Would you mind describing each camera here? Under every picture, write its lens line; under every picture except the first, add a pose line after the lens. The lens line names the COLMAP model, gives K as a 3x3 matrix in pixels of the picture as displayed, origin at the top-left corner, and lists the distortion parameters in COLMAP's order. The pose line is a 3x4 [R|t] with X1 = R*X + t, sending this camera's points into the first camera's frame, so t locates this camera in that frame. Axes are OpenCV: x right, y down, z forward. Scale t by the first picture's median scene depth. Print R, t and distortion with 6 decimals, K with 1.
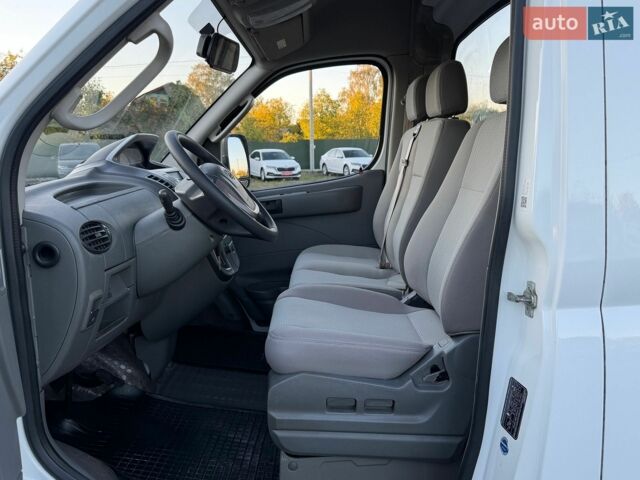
lens RADIAL K [[607.4, 0, 330.7], [0, 607.4, 239.8], [0, 0, 1]] dist [0.212892, -0.462904]
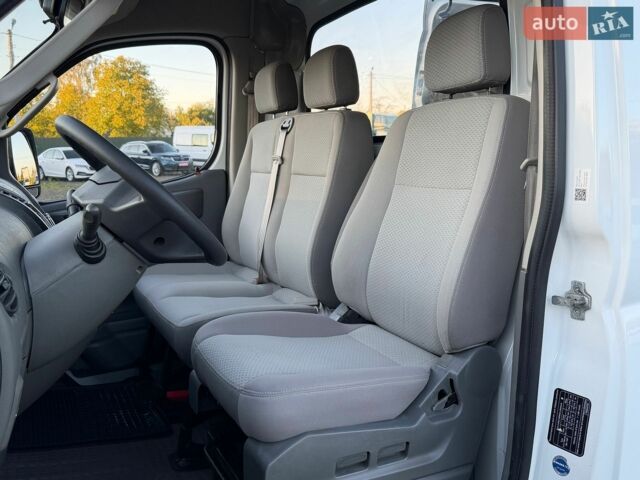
lens RADIAL K [[607.4, 0, 330.7], [0, 607.4, 239.8], [0, 0, 1]] dist [0.212892, -0.462904]
pose [[0.879960, -0.082401, 0.467846, -0.208339], [0.083653, 0.996330, 0.018142, -0.020102], [-0.467624, 0.023172, 0.883624, 0.178295]]
